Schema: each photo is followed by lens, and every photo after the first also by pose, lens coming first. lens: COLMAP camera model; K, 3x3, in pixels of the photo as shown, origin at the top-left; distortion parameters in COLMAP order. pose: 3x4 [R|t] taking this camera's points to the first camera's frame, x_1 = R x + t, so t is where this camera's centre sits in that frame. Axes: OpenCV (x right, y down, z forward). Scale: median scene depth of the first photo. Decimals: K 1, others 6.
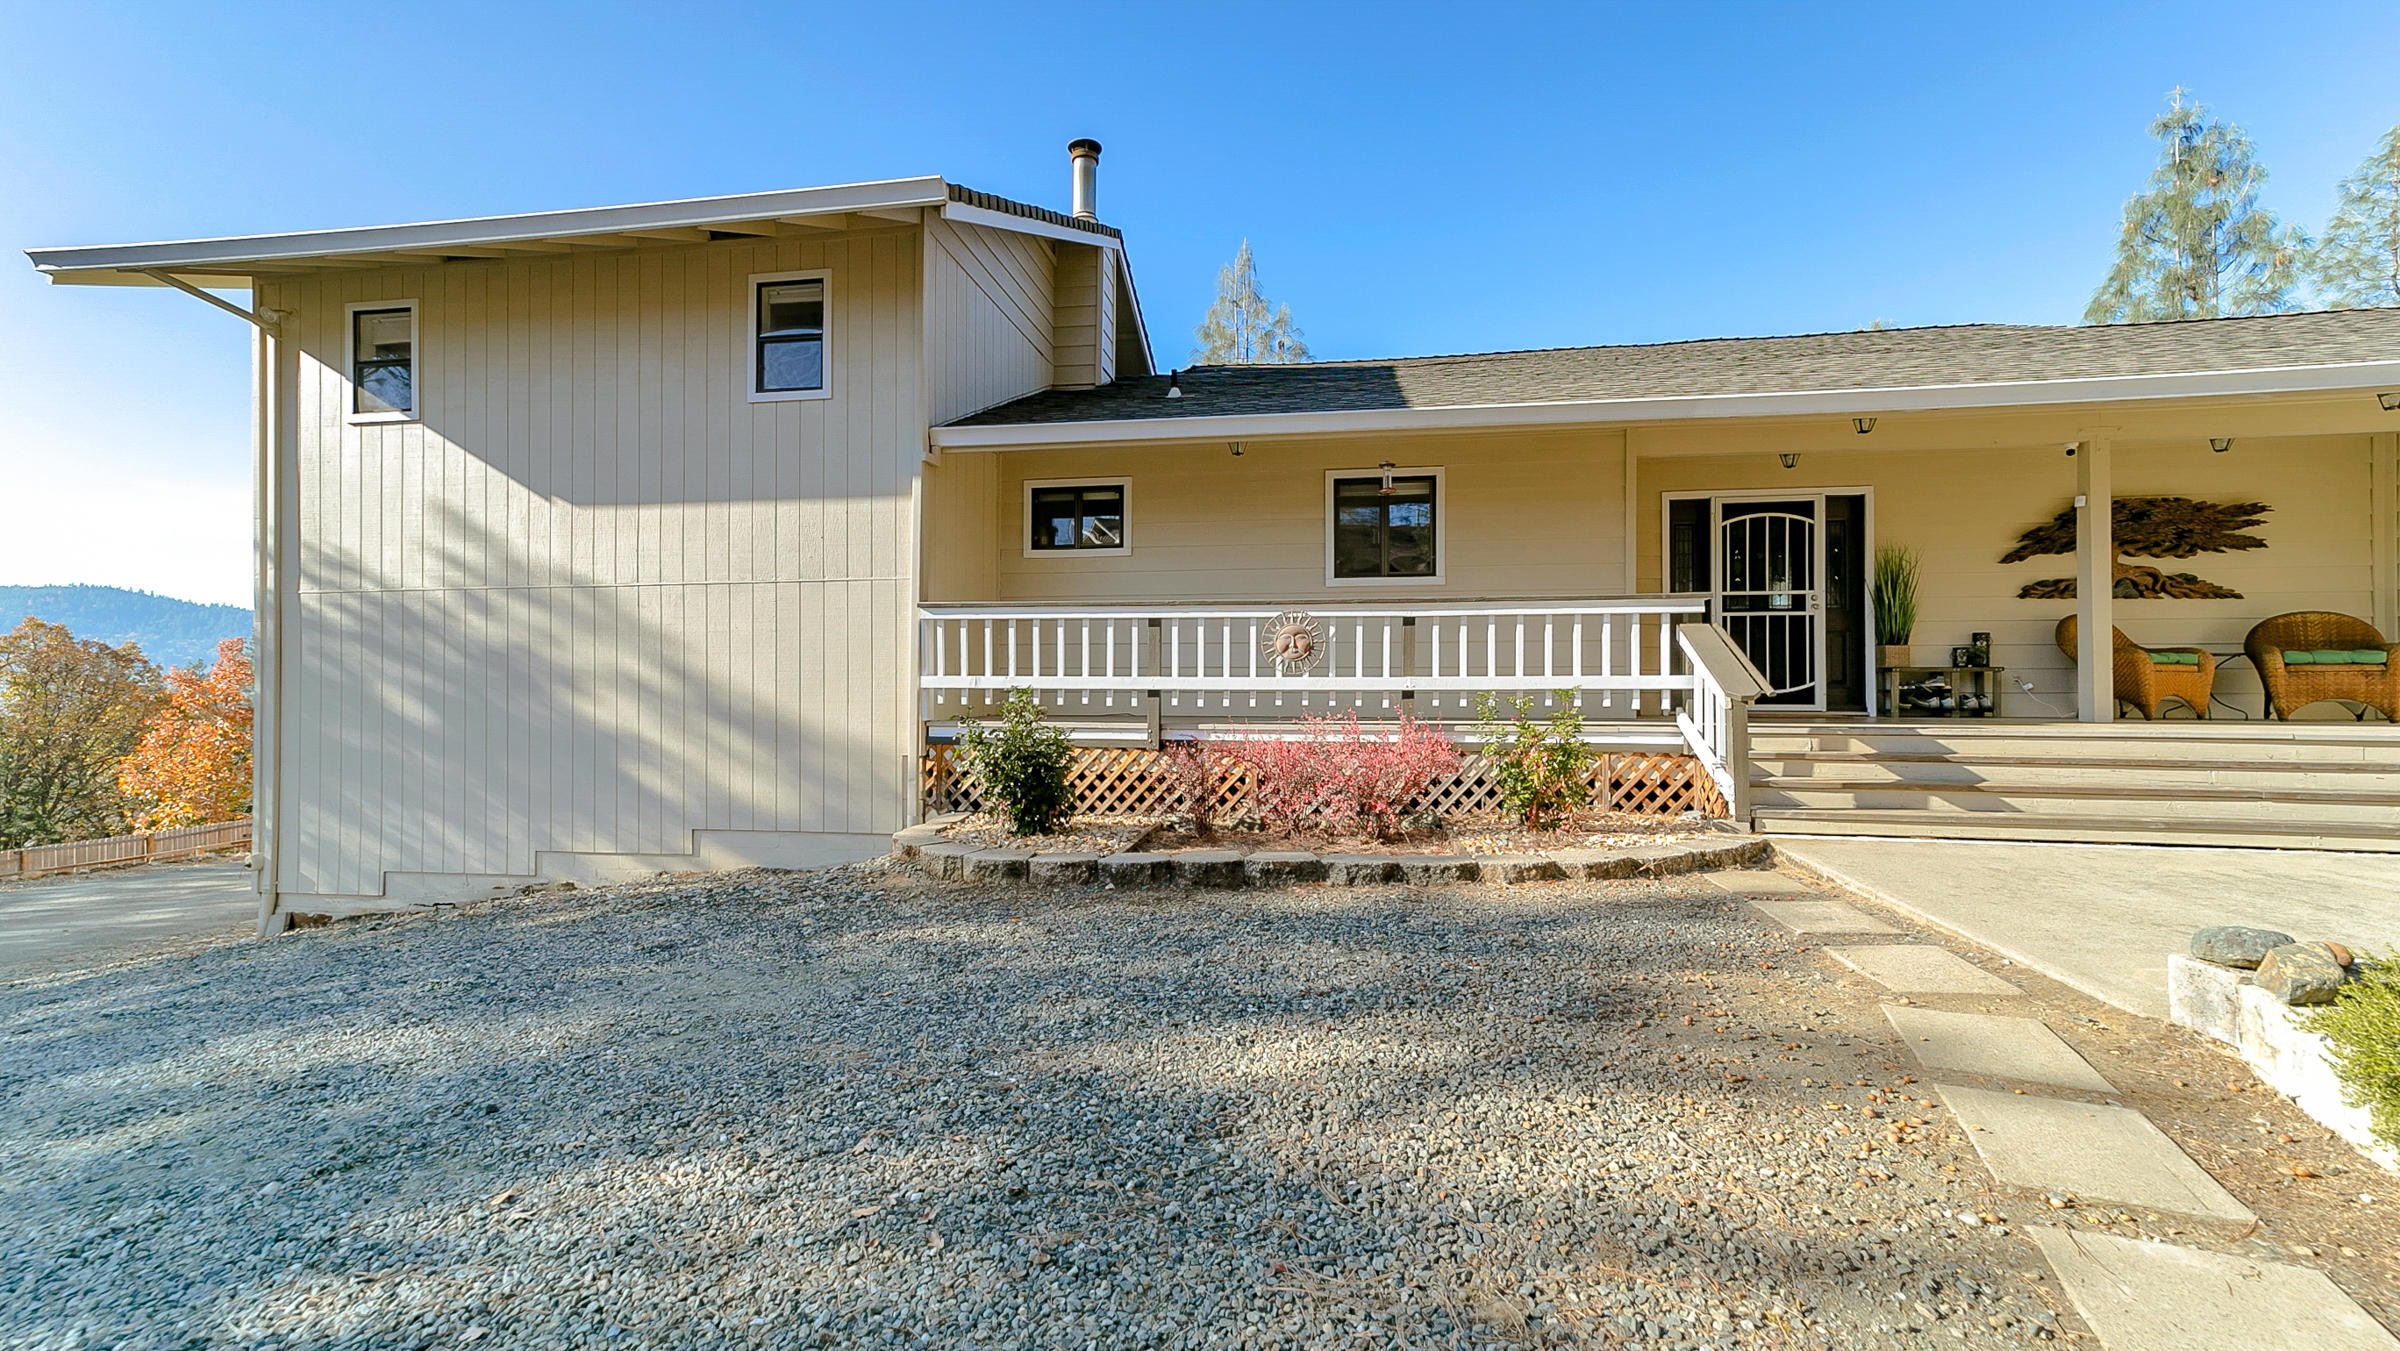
lens RADIAL K [[966.2, 0, 1200.0], [0, 966.2, 675.5], [0, 0, 1]] dist [-0.000333, 0.007280]
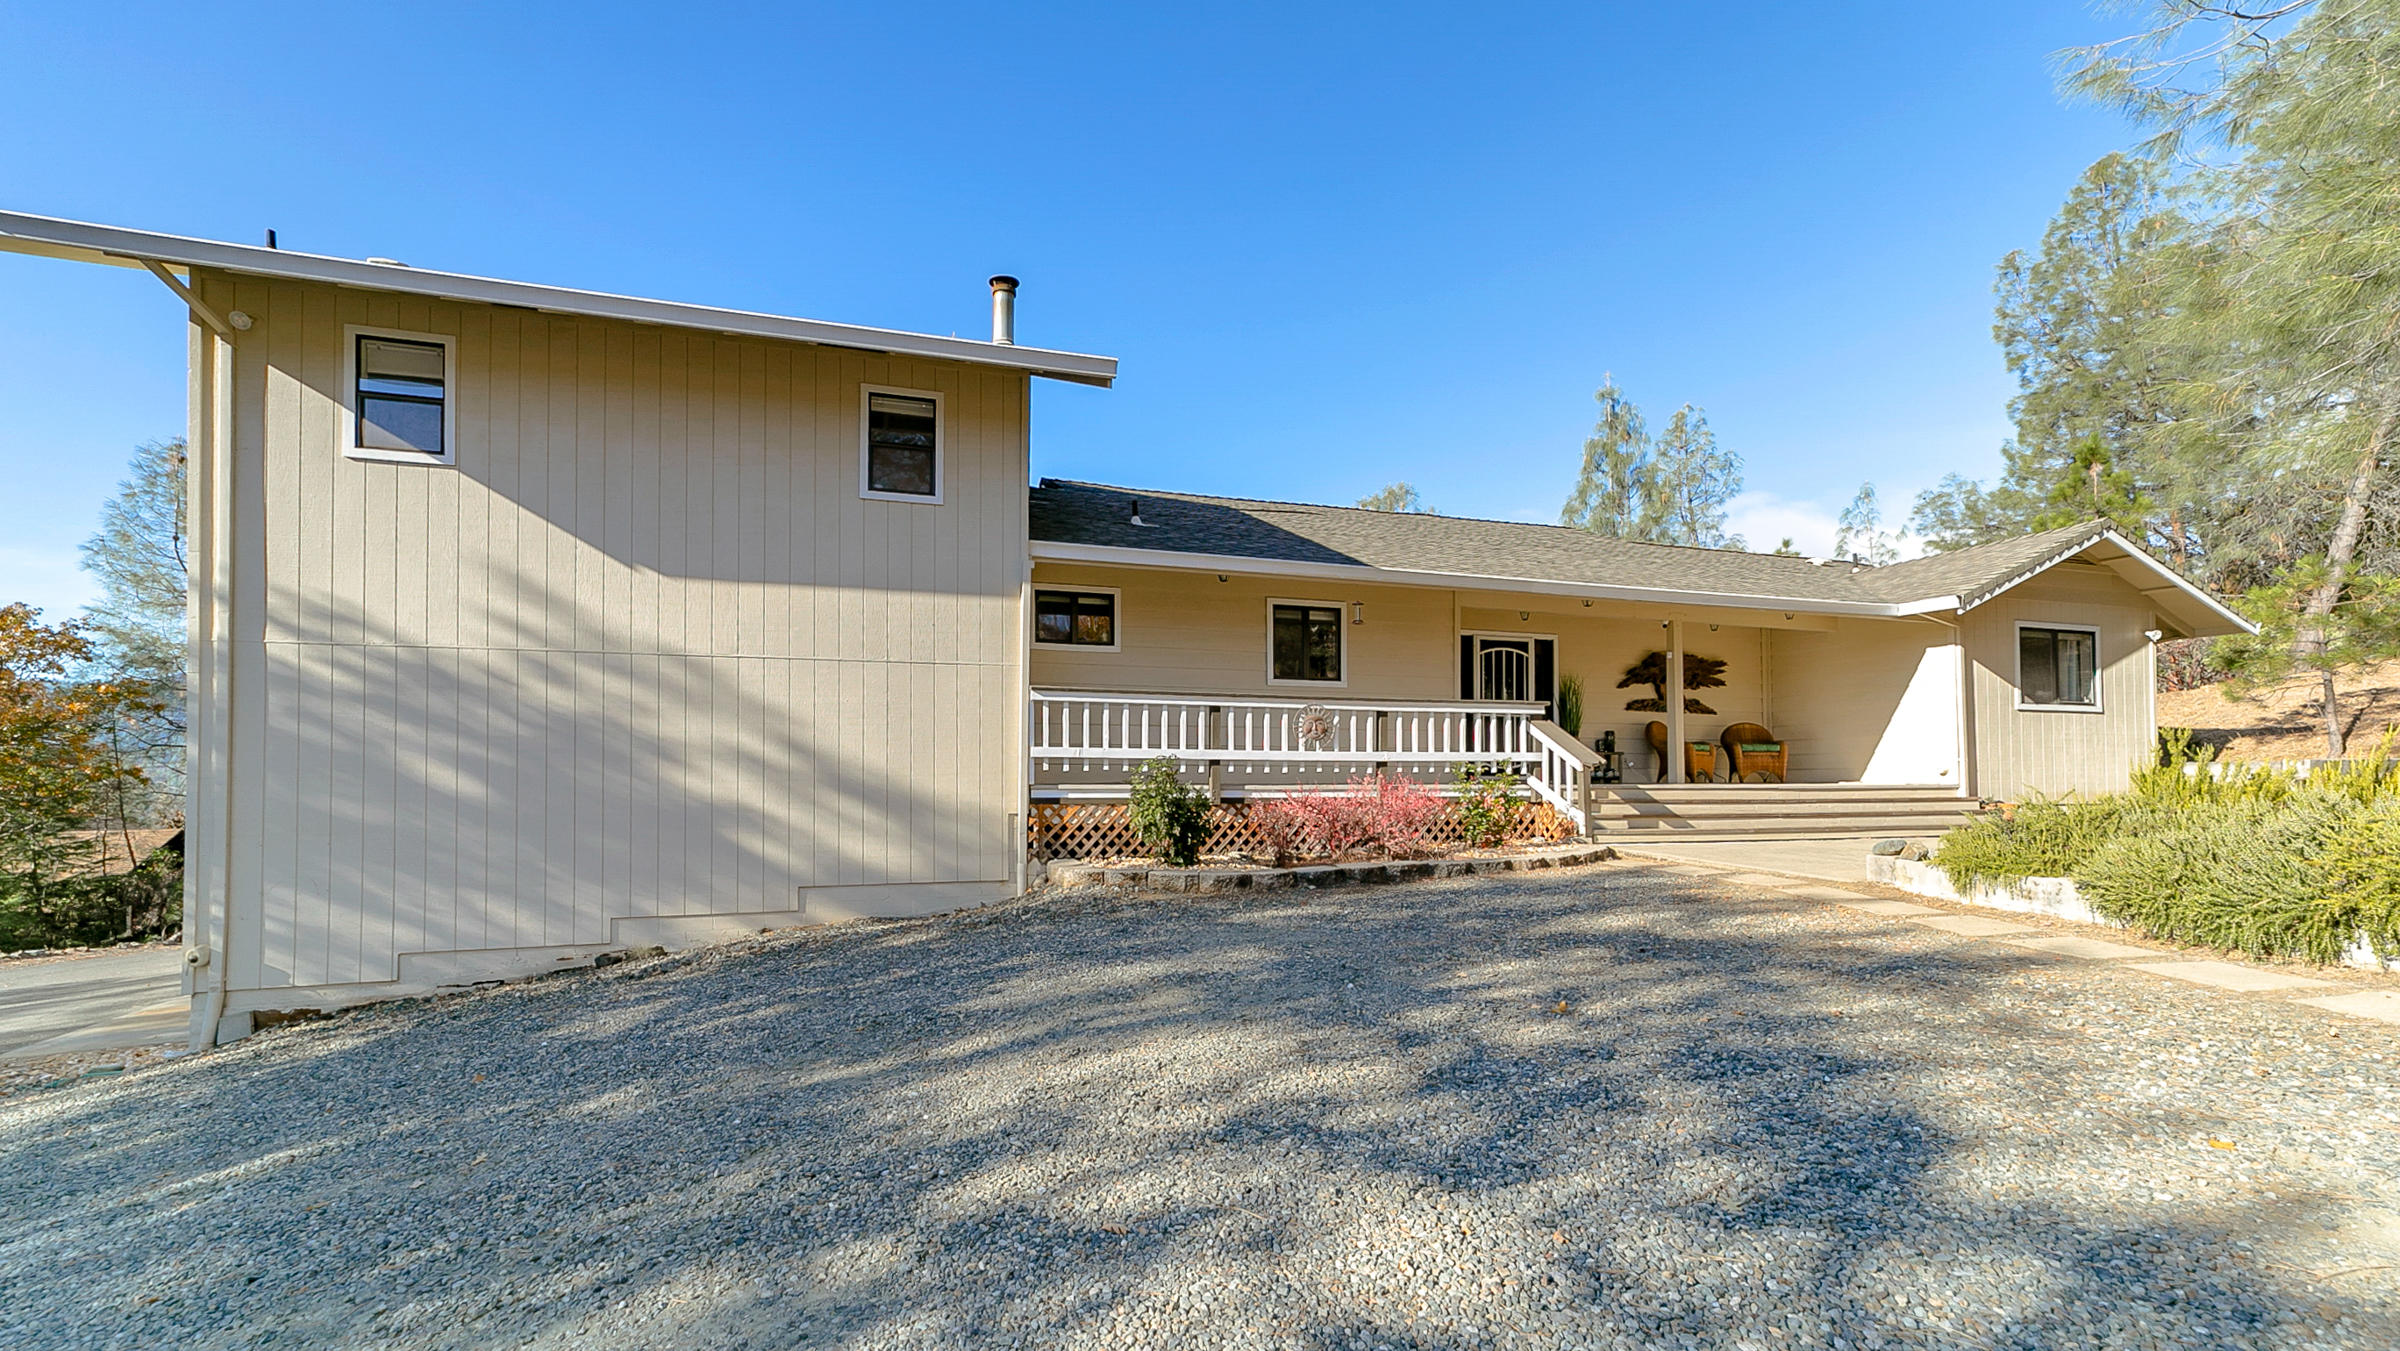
lens RADIAL K [[1089.6, 0, 1117.6], [0, 1089.6, 758.7], [0, 0, 1]] dist [0.000911, 0.000155]
pose [[0.888856, 0.010288, 0.458071, -0.772762], [-0.005267, 0.999911, -0.012237, 0.029290], [-0.458156, 0.008464, 0.888832, -0.241334]]
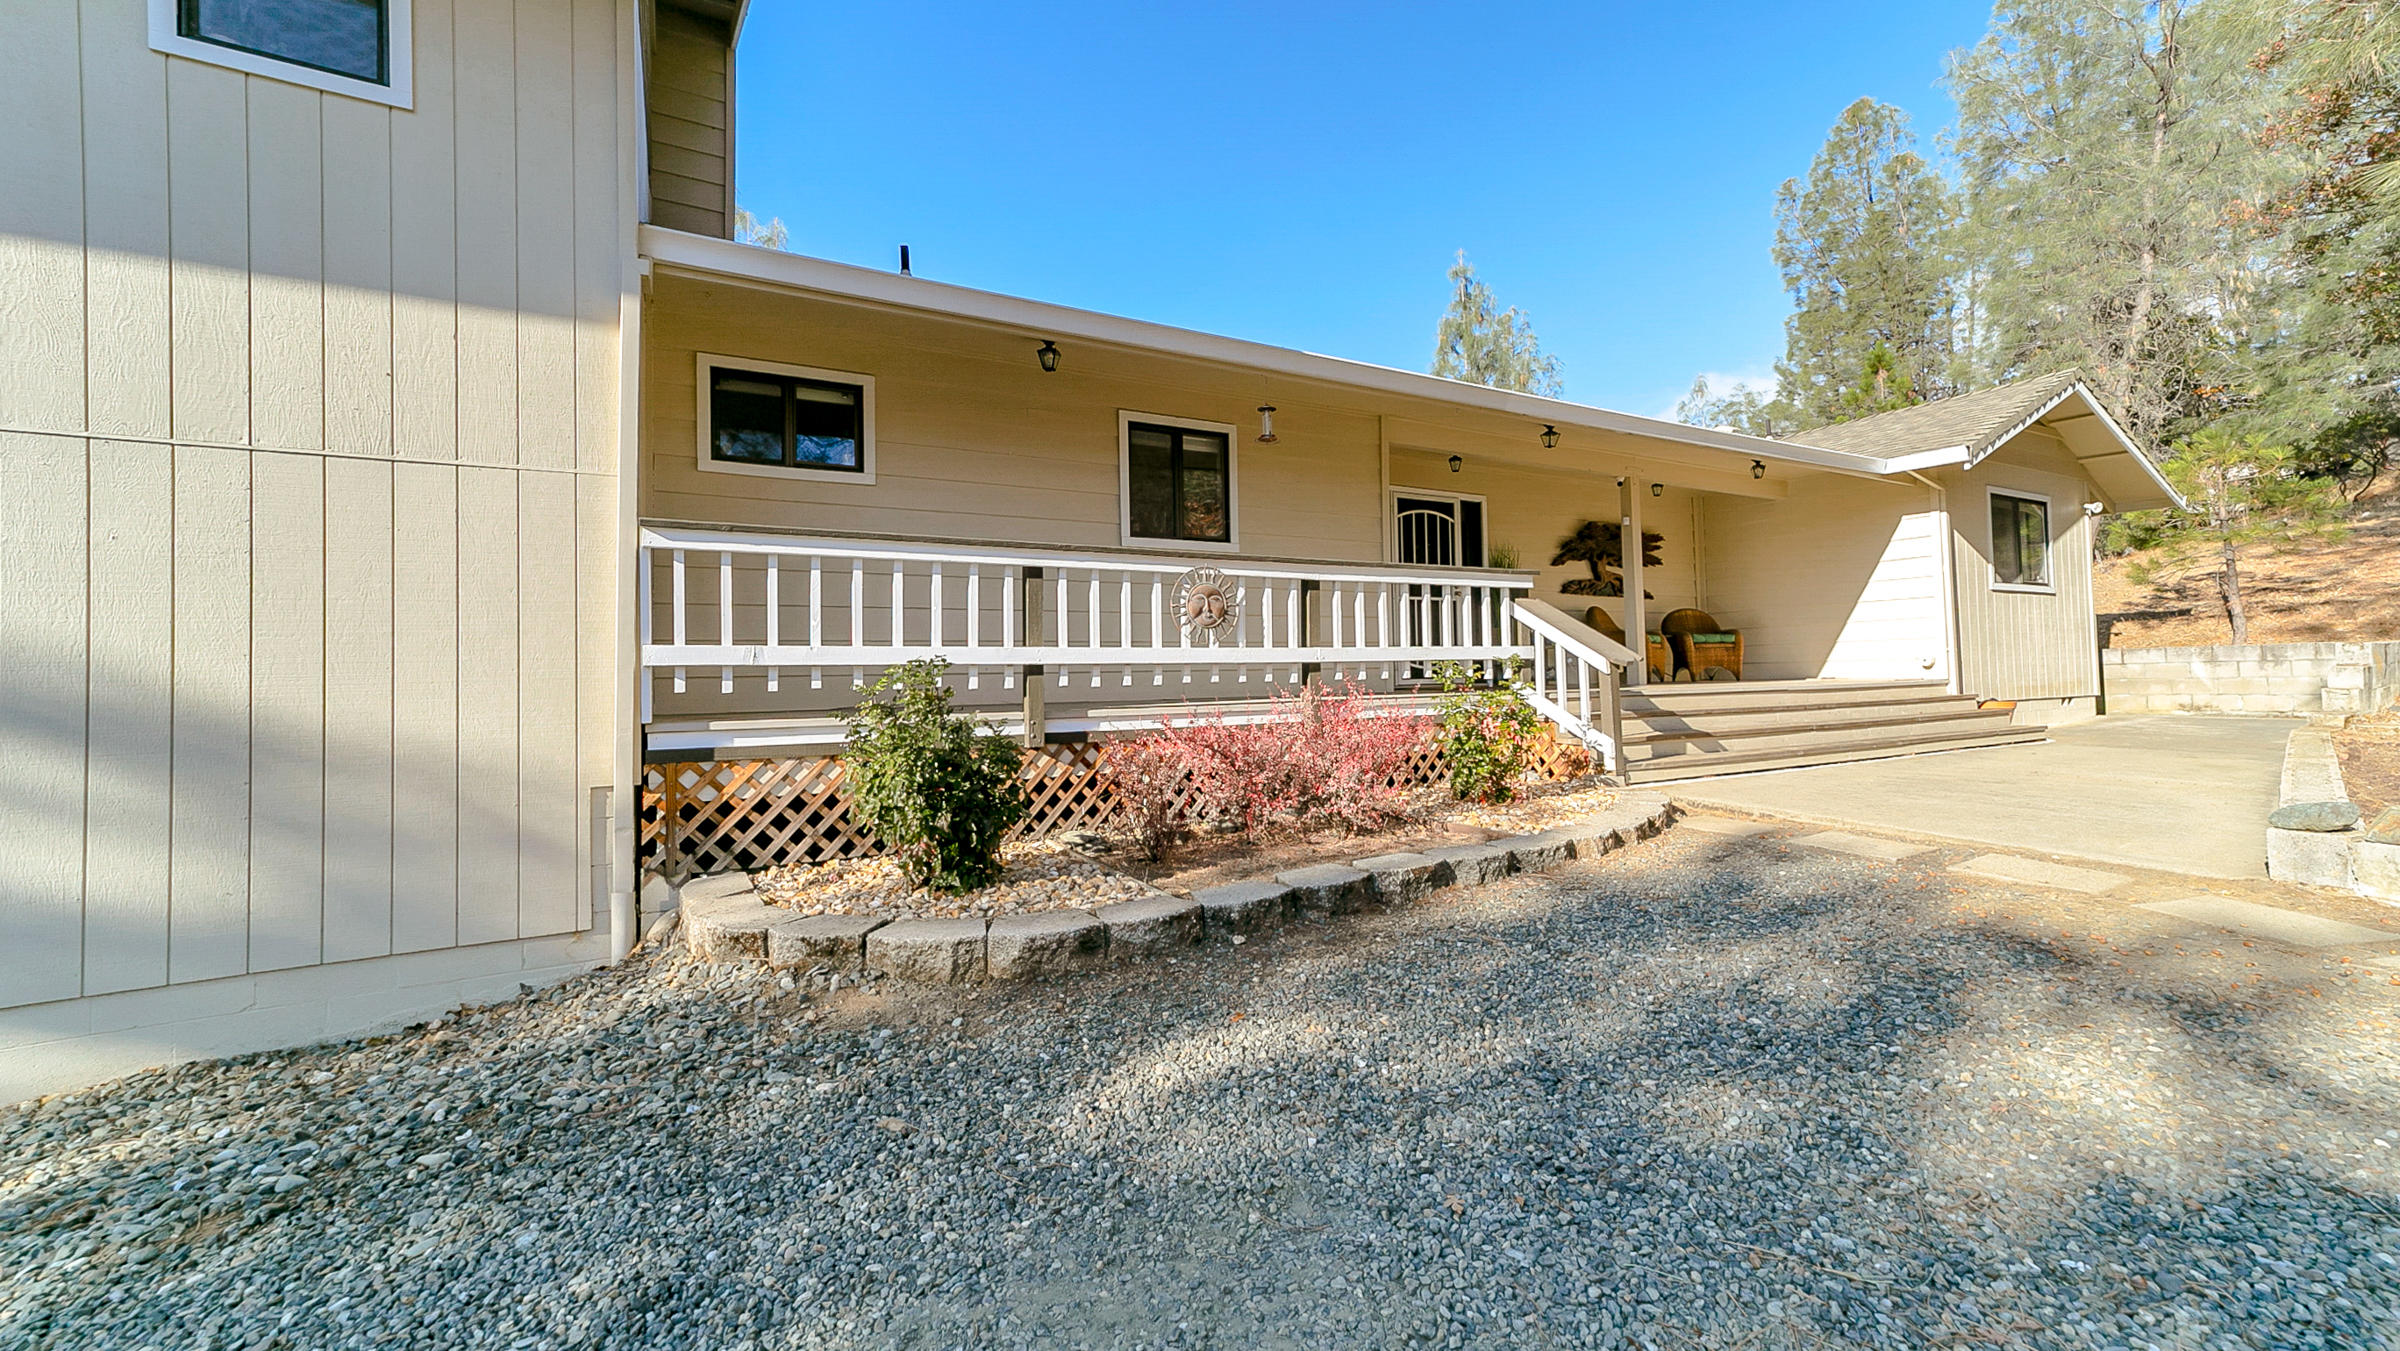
lens RADIAL K [[961.1, 0, 1174.2], [0, 961.1, 647.9], [0, 0, 1]] dist [0.000274, 0.006961]
pose [[0.776367, 0.005111, 0.630261, -0.383290], [0.012642, 0.999640, -0.023680, 0.018397], [-0.630155, 0.026352, 0.776022, 0.338403]]
